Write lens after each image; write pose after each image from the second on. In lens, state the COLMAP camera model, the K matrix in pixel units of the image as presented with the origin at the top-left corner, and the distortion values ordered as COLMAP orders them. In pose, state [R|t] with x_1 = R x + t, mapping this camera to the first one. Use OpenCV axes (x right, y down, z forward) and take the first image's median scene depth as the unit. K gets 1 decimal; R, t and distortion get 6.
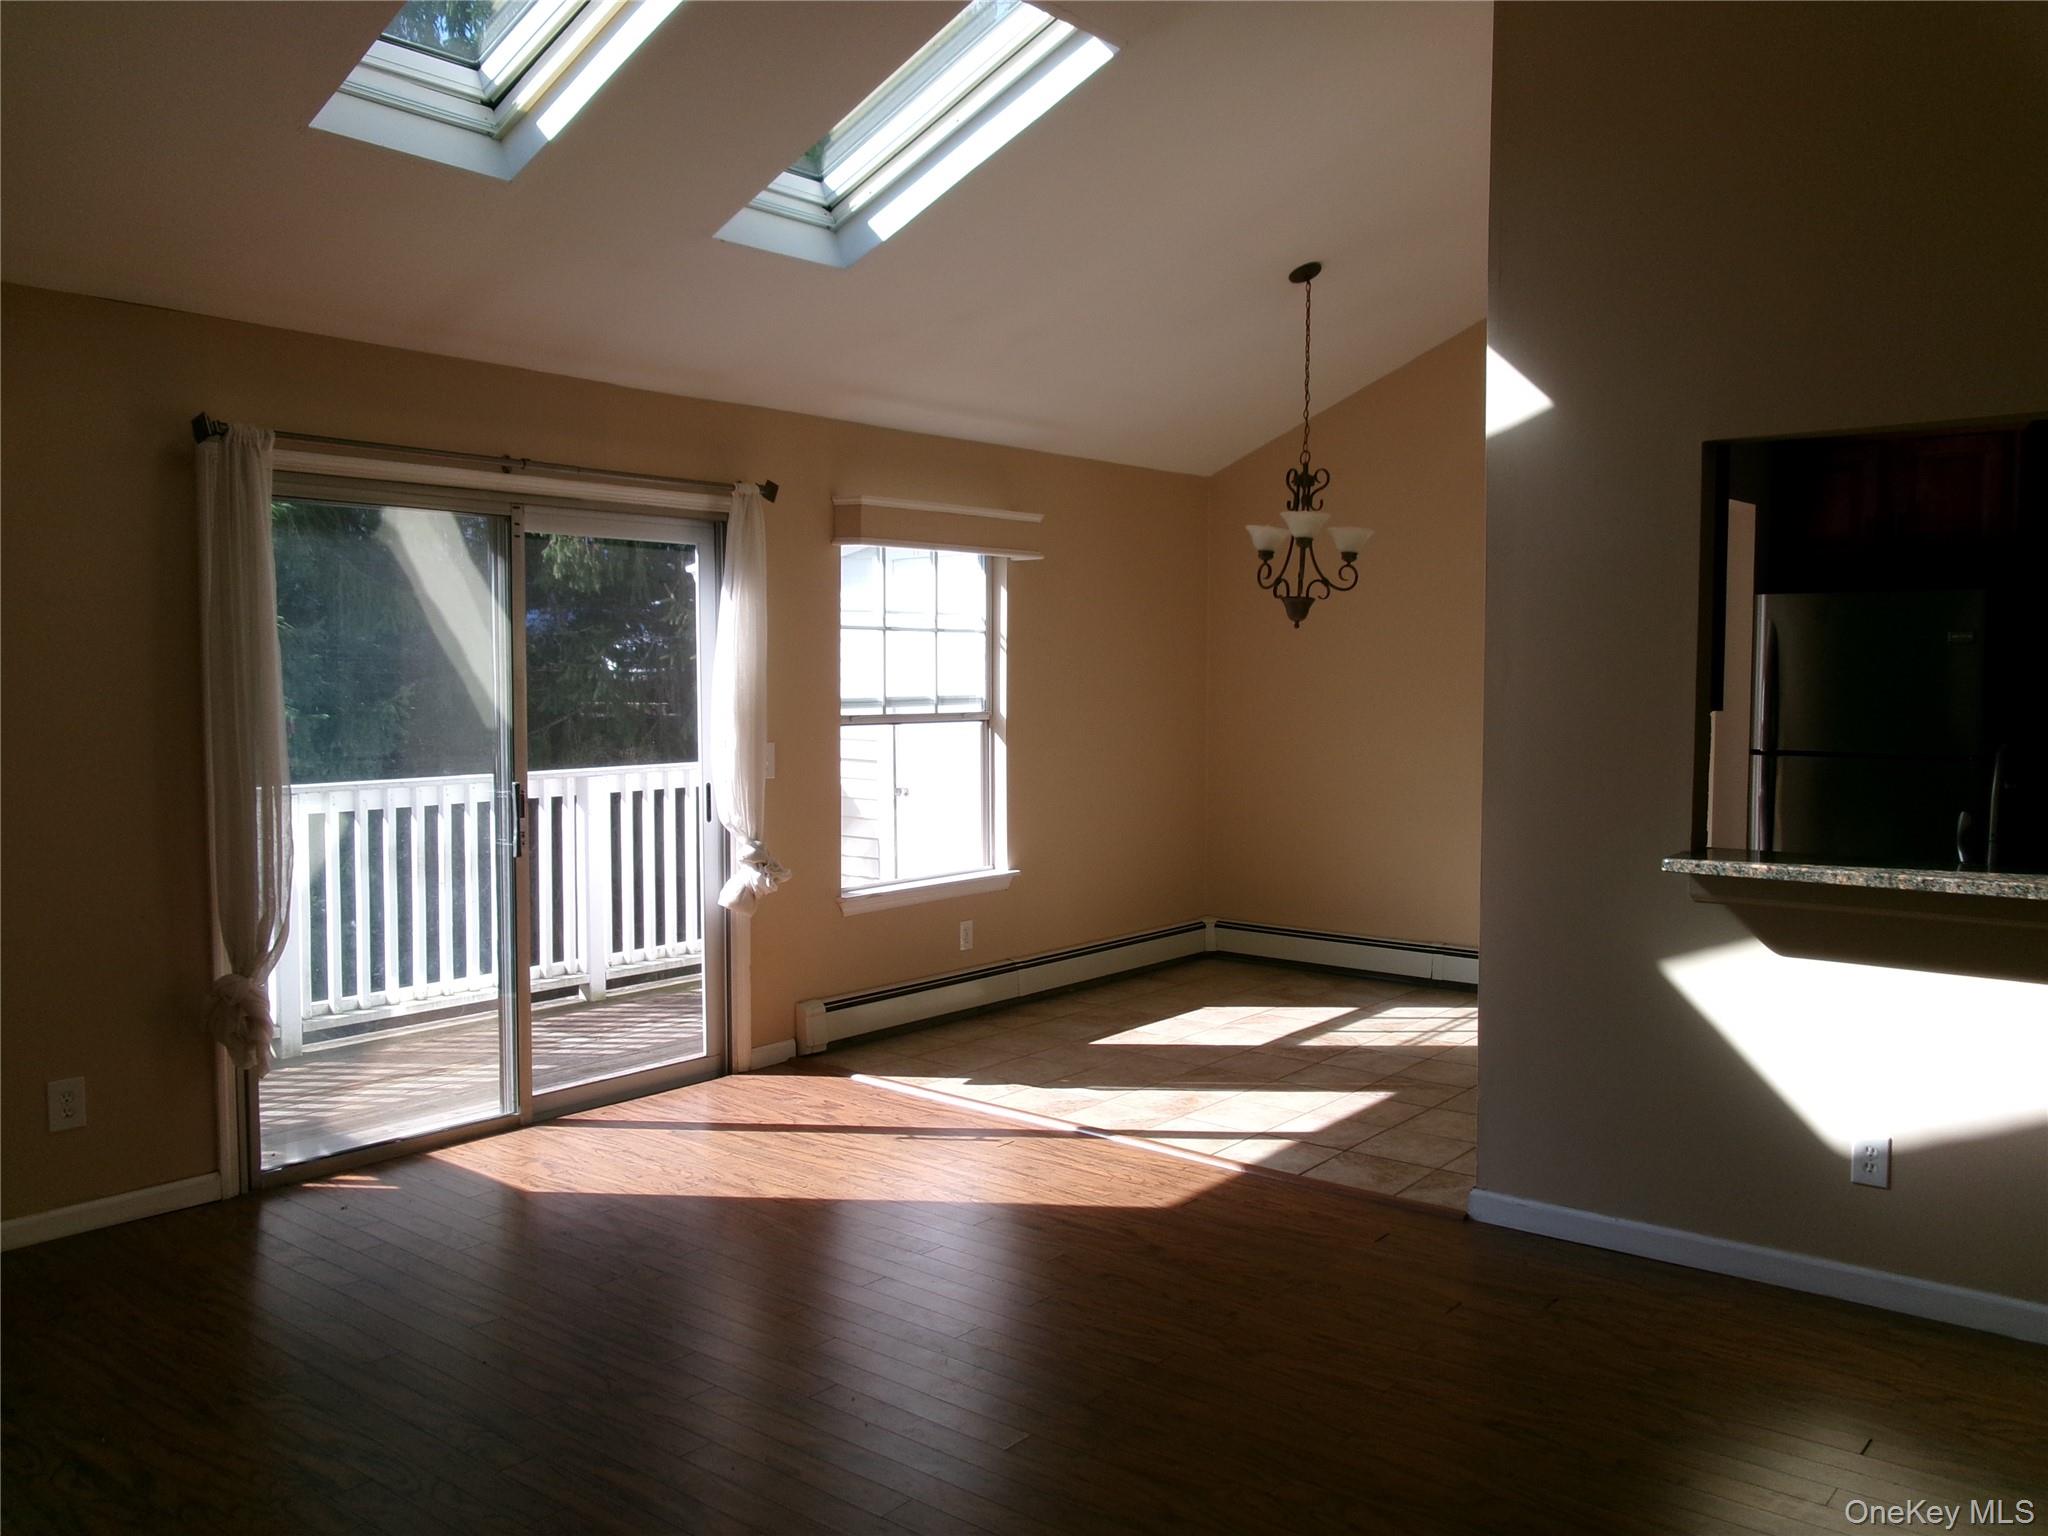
lens RADIAL K [[1656.3, 0, 1013.3], [0, 1656.3, 770.4], [0, 0, 1]] dist [-0.022926, 0.018590]
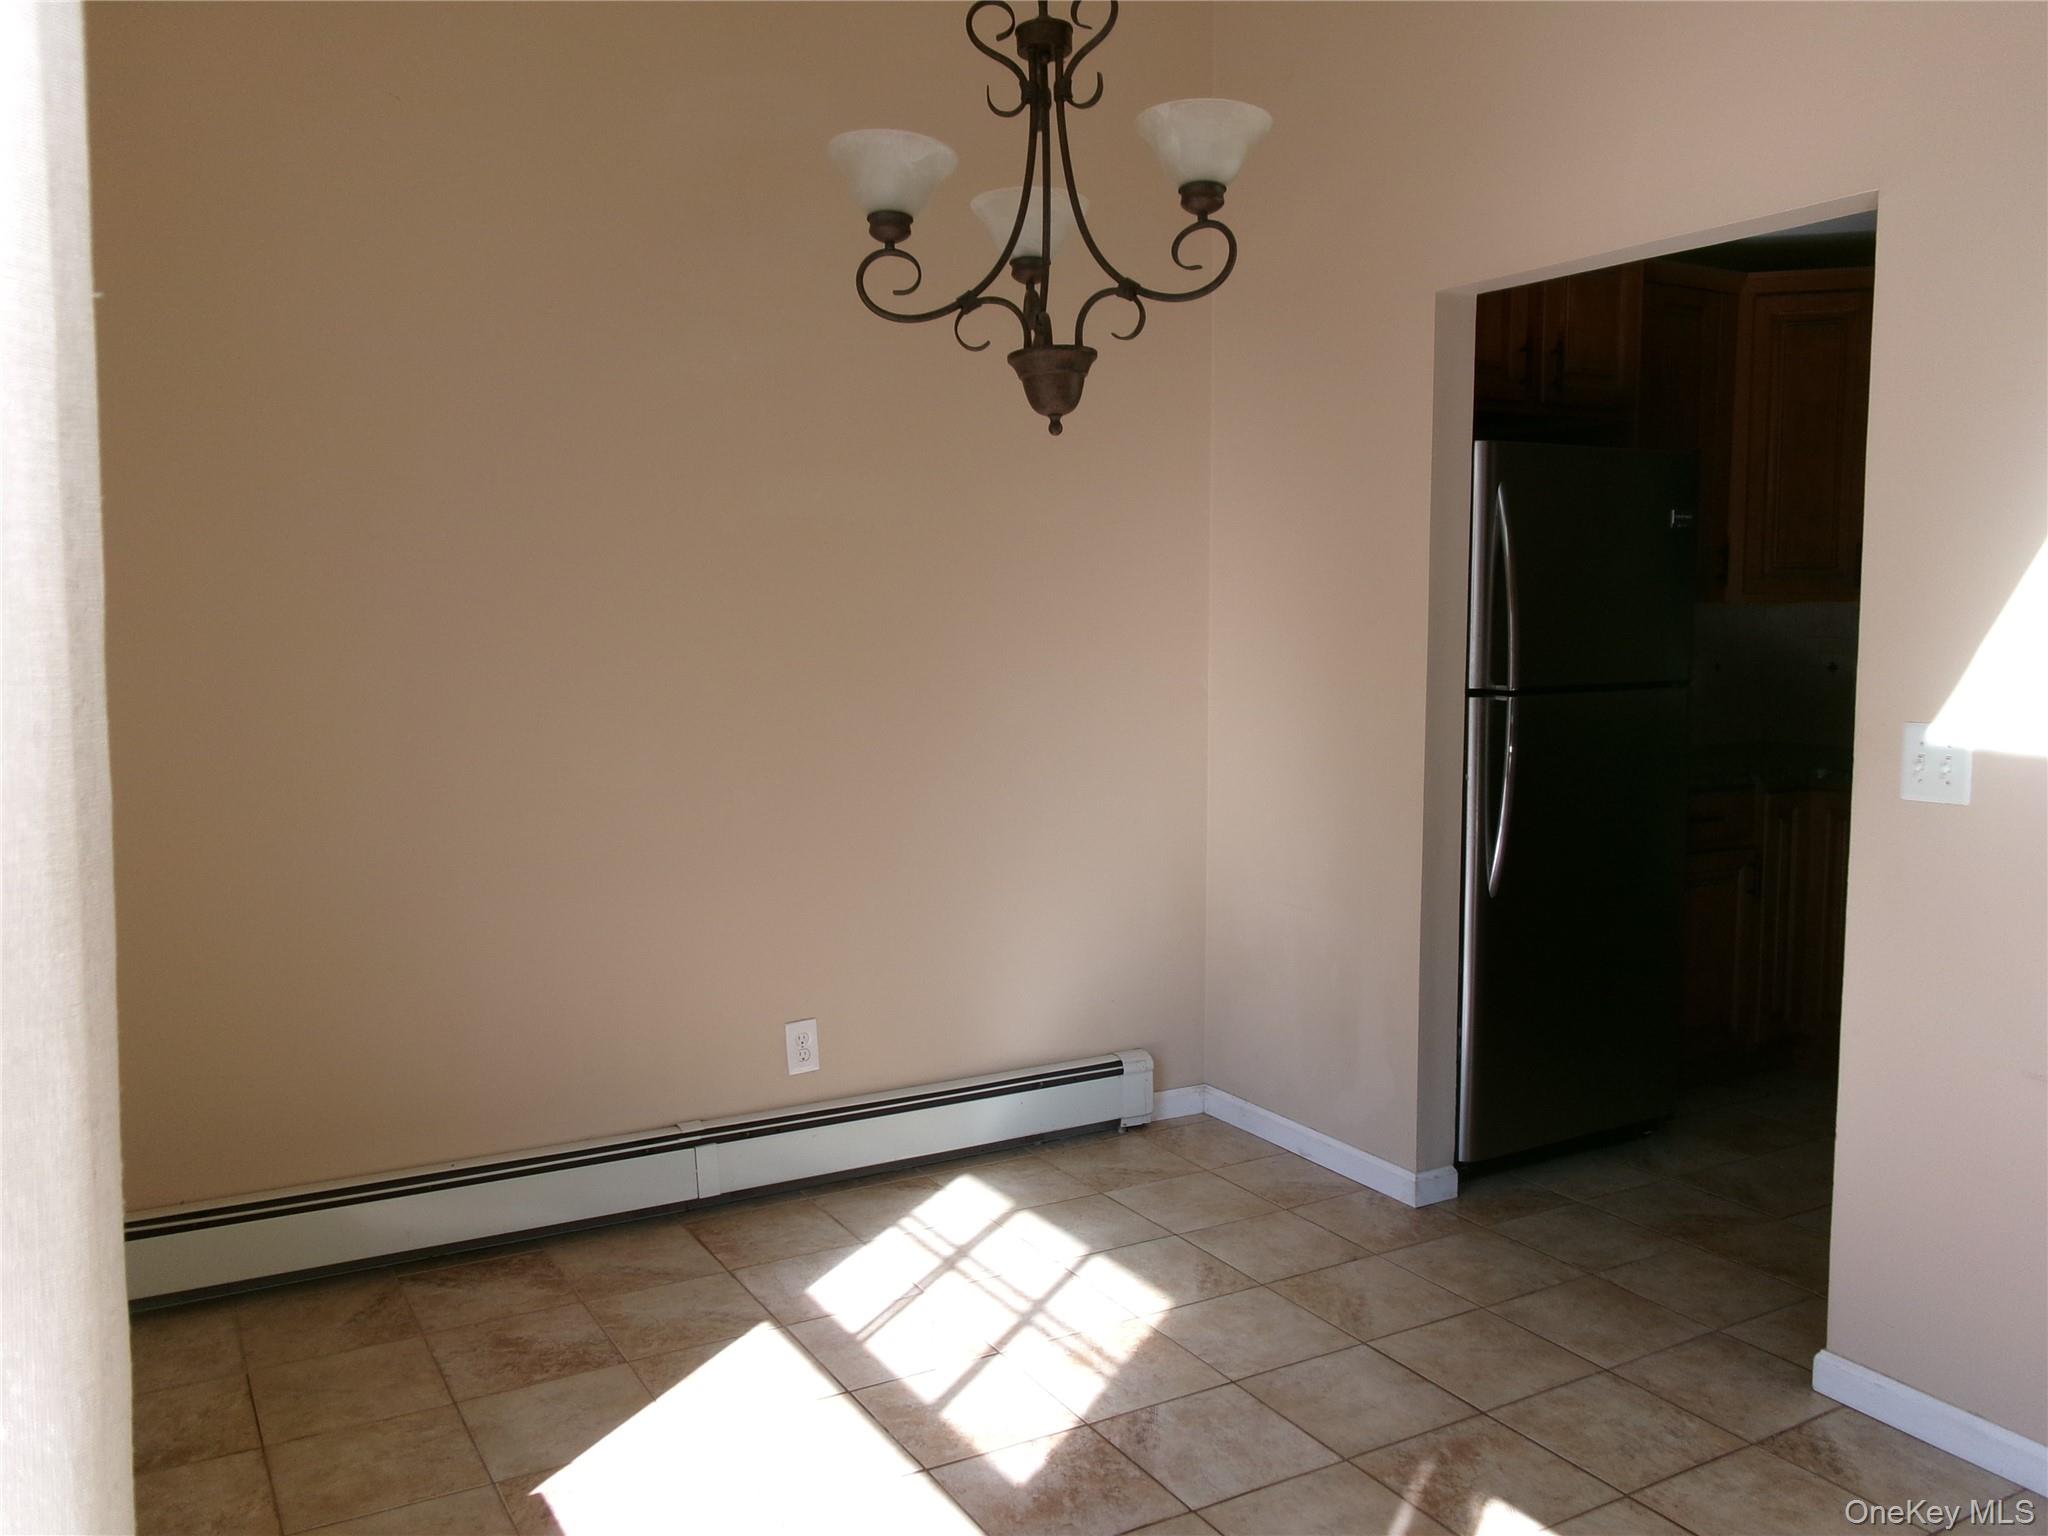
lens RADIAL K [[1676.7, 0, 1027.3], [0, 1676.7, 768.8], [0, 0, 1]] dist [-0.003734, -0.003127]
pose [[0.354903, -0.093804, 0.930185, -0.210299], [0.064721, 0.995032, 0.075650, -0.041630], [-0.932660, 0.033354, 0.359211, 0.932056]]
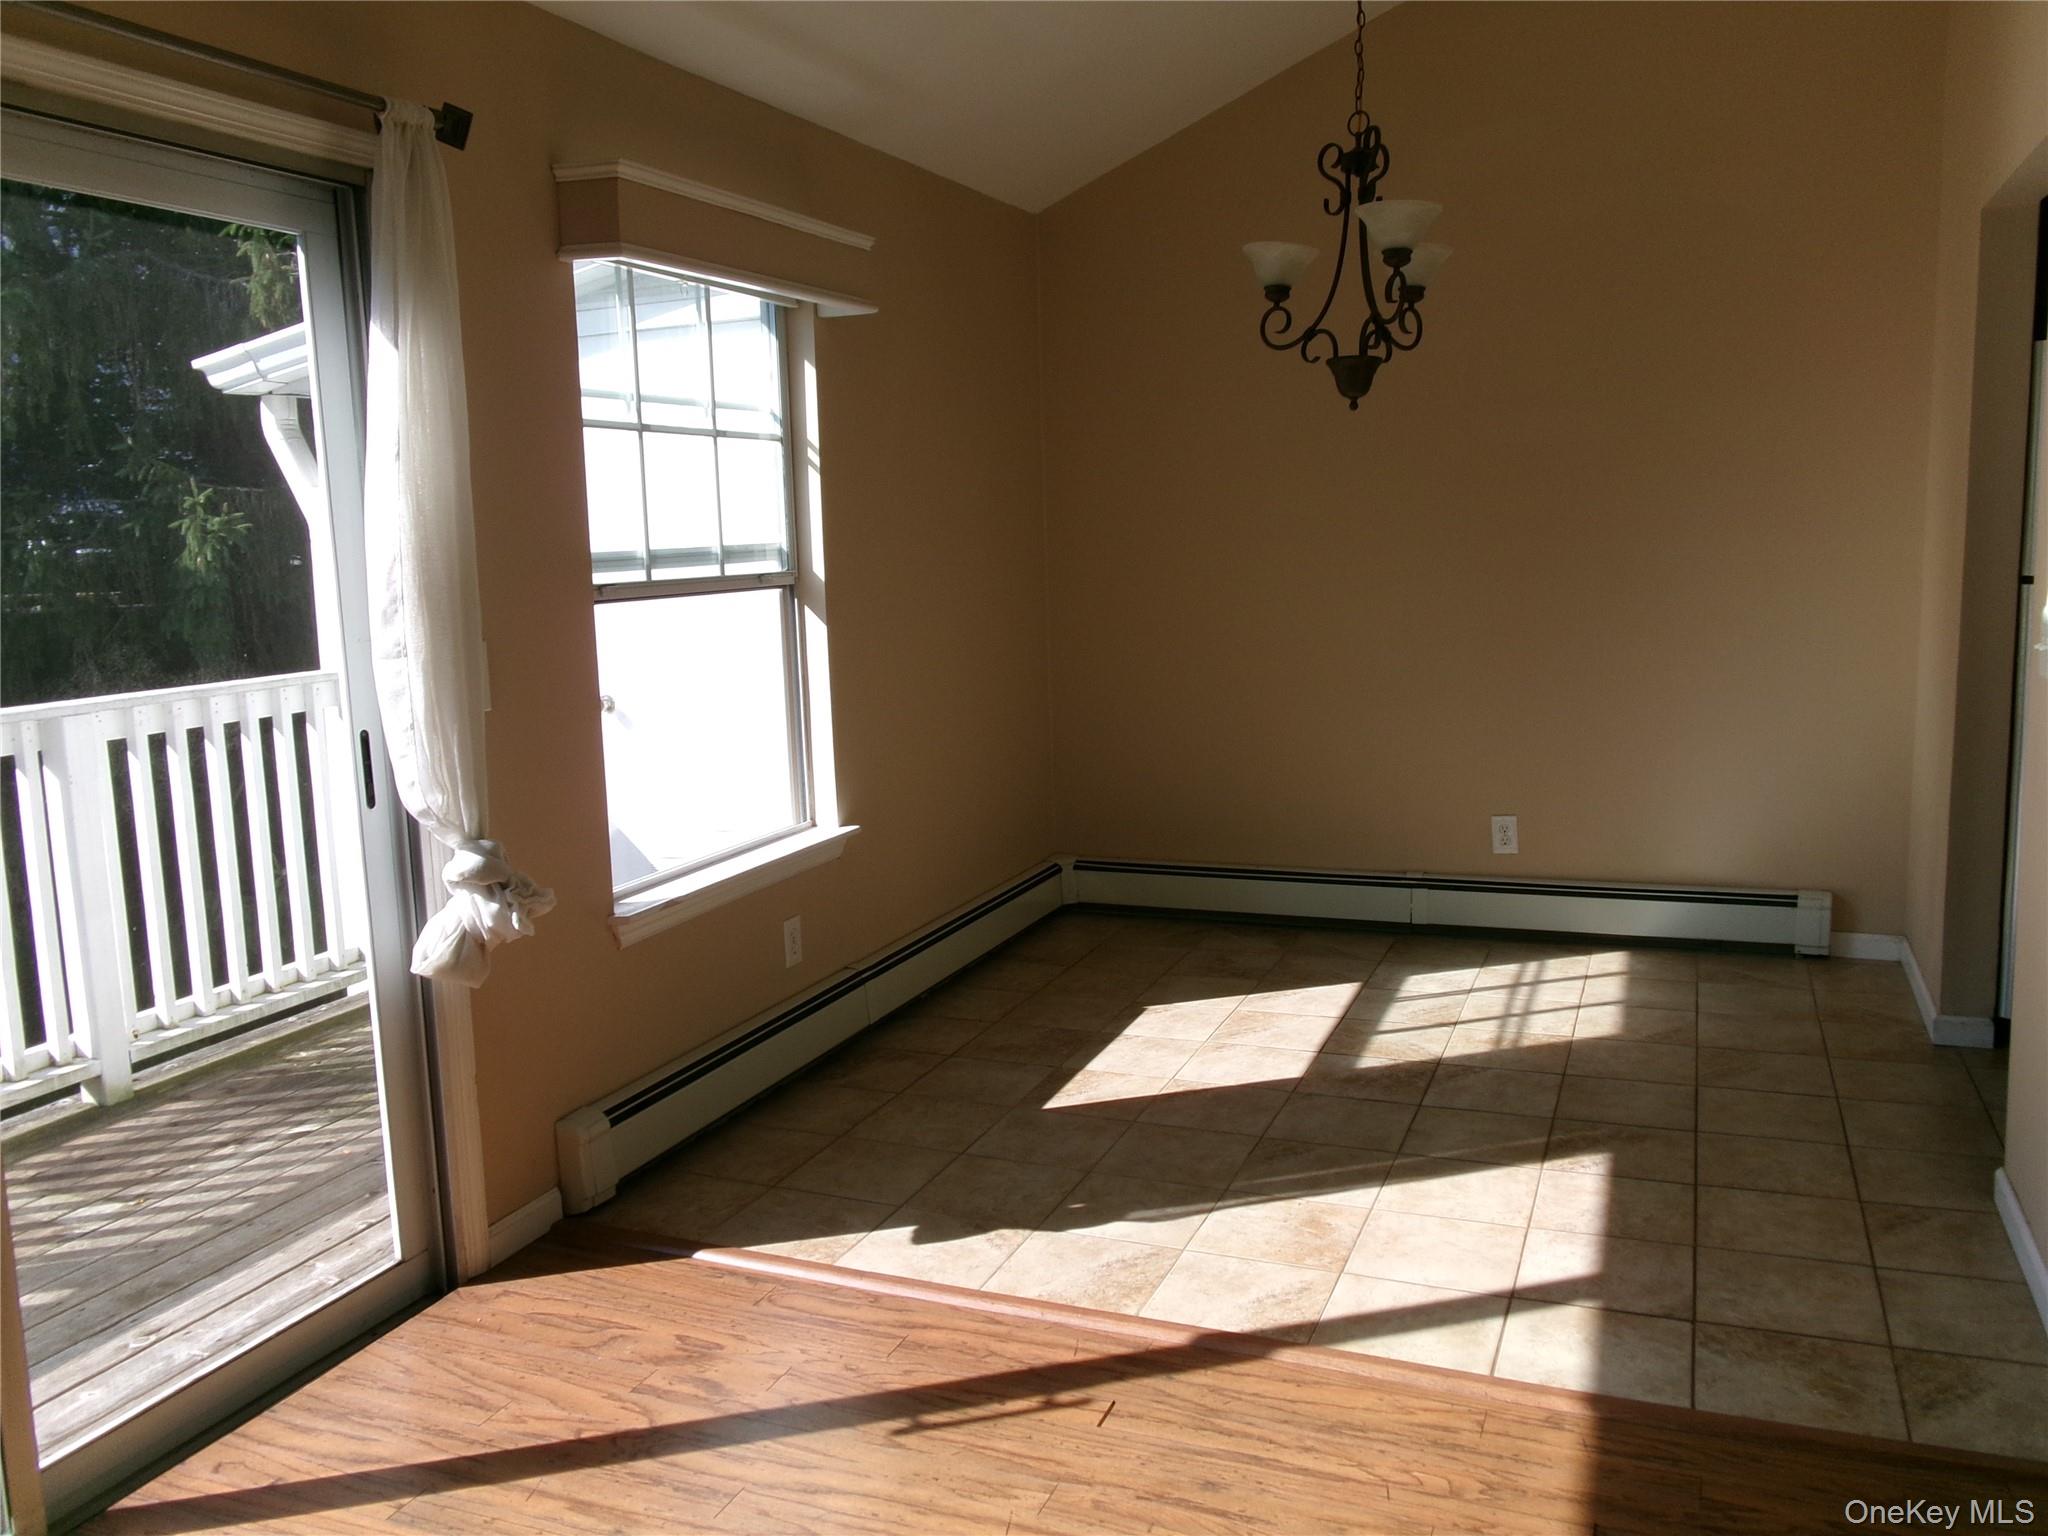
lens RADIAL K [[1662.6, 0, 1021.7], [0, 1662.6, 768.8], [0, 0, 1]] dist [-0.013061, 0.013025]
pose [[0.954219, -0.074627, 0.289648, -0.143039], [0.051774, 0.994967, 0.085788, -0.013700], [-0.294593, -0.066864, 0.953281, 0.473357]]
